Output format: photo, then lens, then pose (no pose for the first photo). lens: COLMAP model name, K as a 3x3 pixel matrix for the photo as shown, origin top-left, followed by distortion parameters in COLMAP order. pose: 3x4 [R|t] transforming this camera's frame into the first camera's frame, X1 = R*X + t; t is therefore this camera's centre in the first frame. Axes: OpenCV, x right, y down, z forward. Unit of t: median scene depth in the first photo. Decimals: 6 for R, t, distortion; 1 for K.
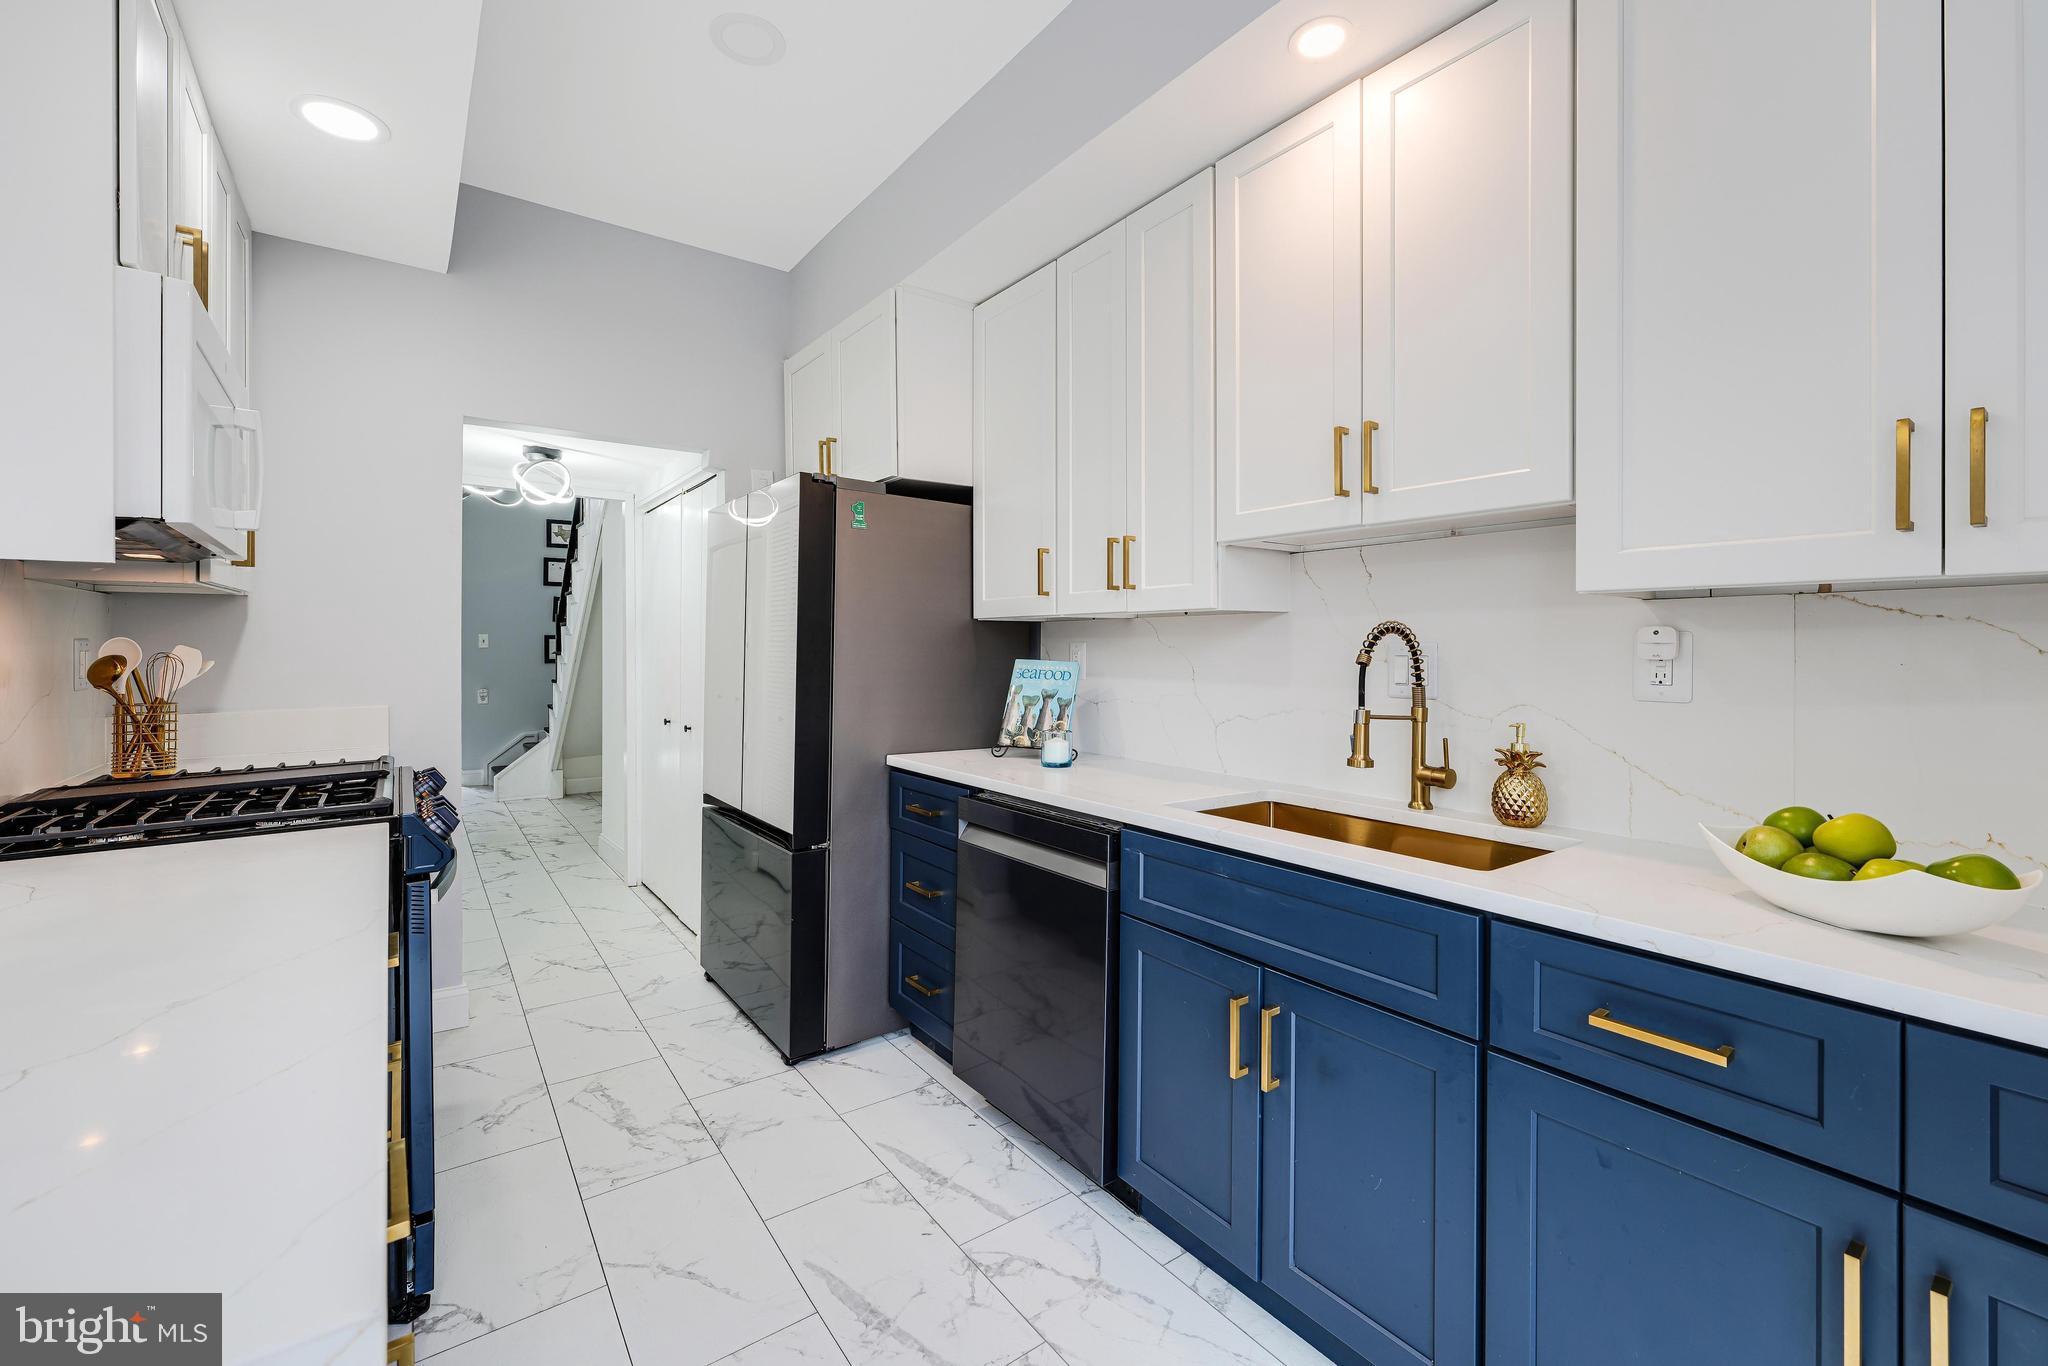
lens RADIAL K [[828.5, 0, 1033.7], [0, 828.5, 644.1], [0, 0, 1]] dist [0.000997, 0.000147]
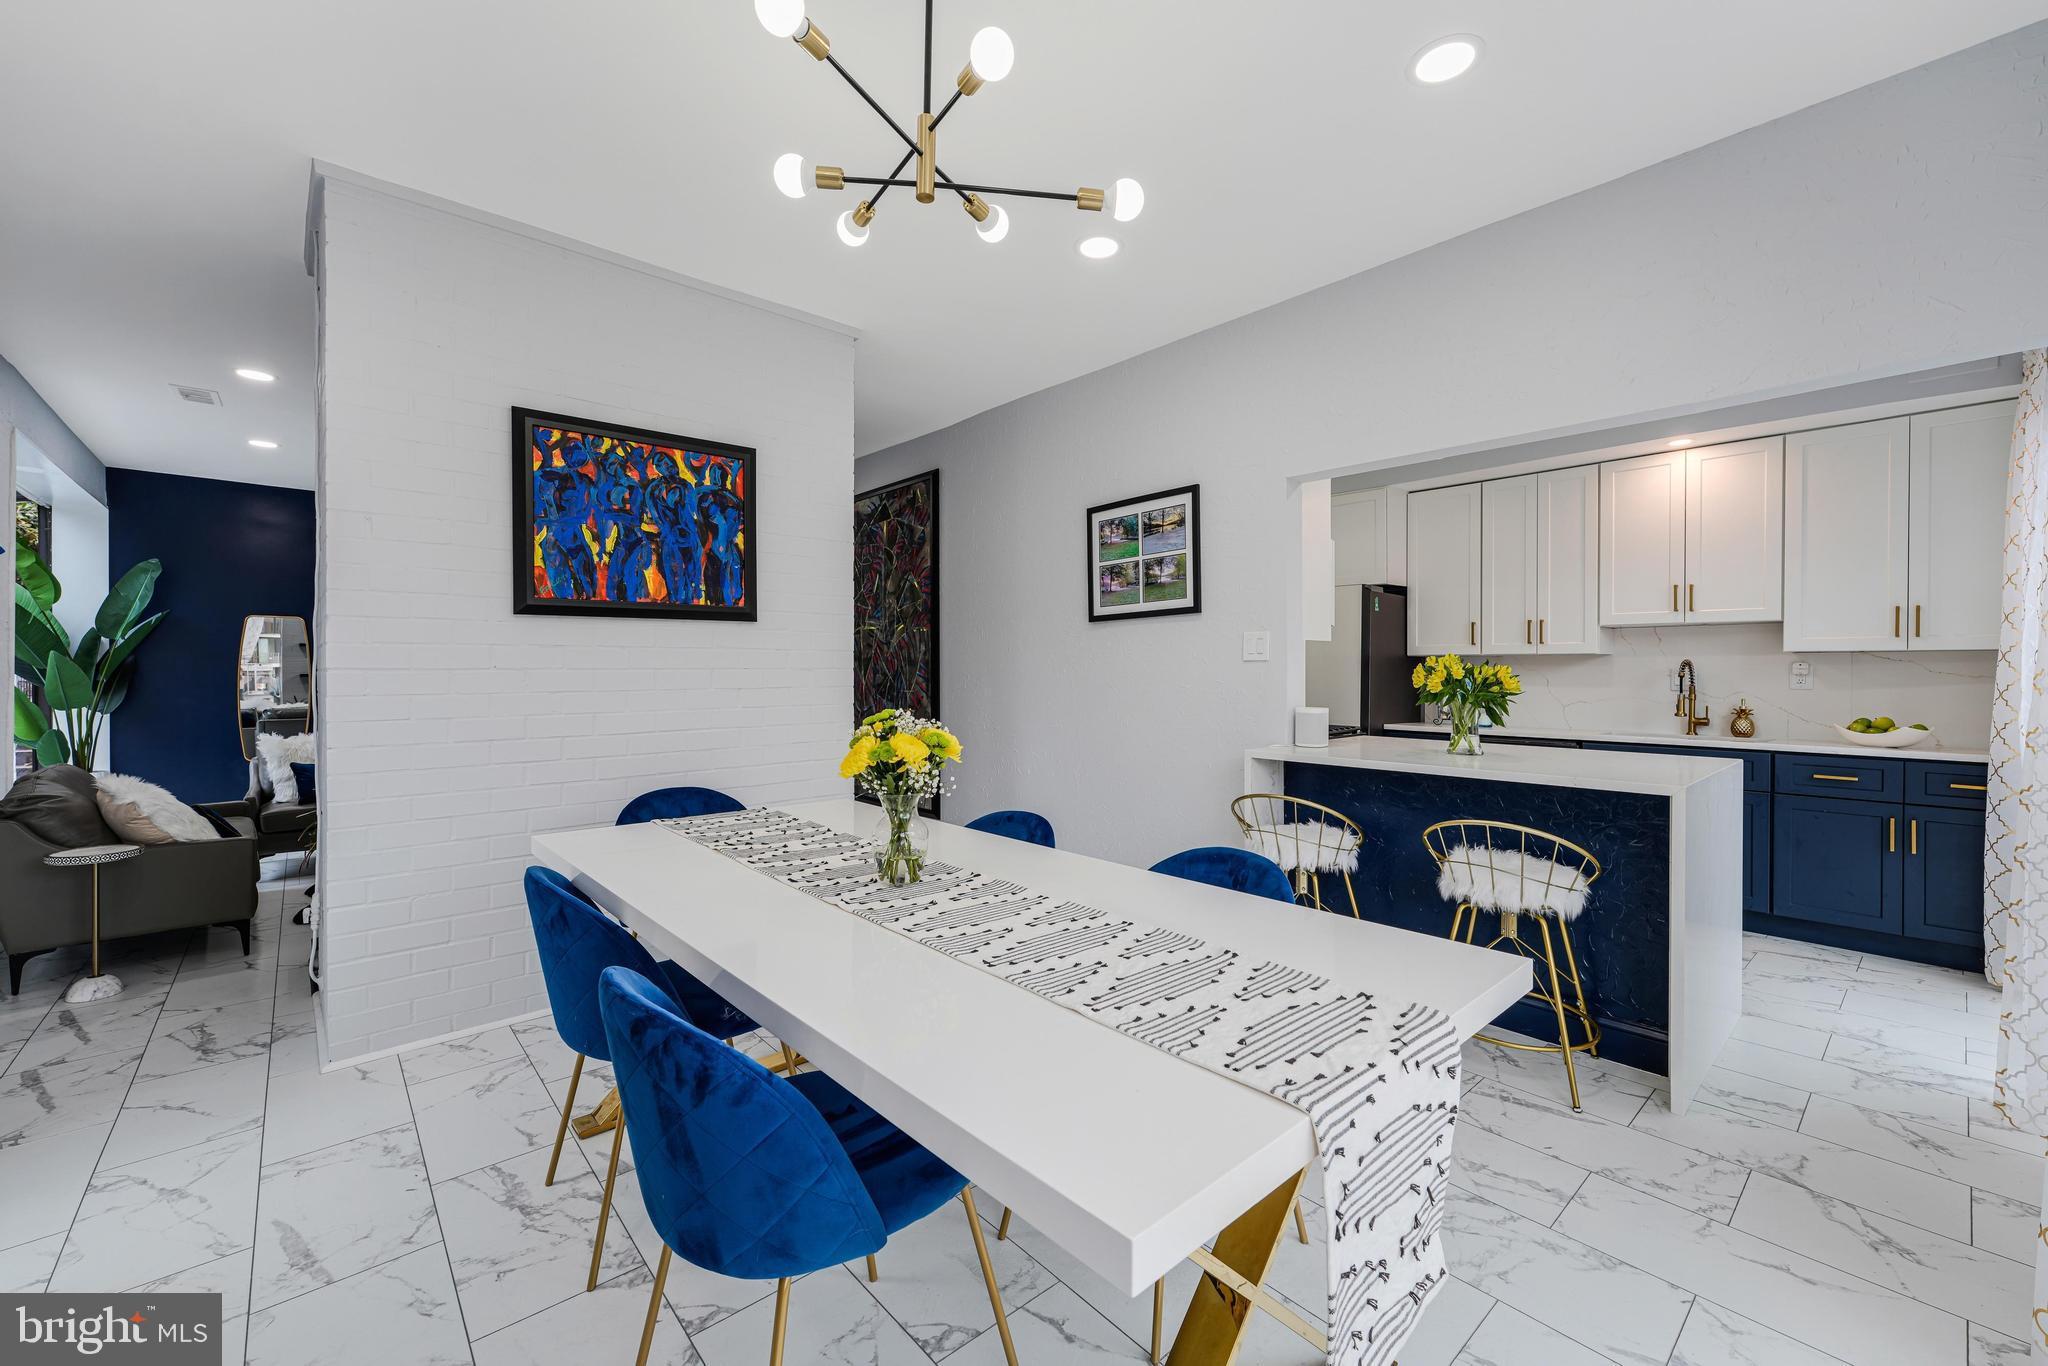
lens RADIAL K [[828.5, 0, 1030.7], [0, 828.5, 673.8], [0, 0, 1]] dist [0.000997, 0.000147]
pose [[0.995341, 0.000398, 0.096413, -2.086039], [-0.001104, 0.999973, 0.007266, 0.000588], [-0.096407, -0.007339, 0.995315, -1.523282]]
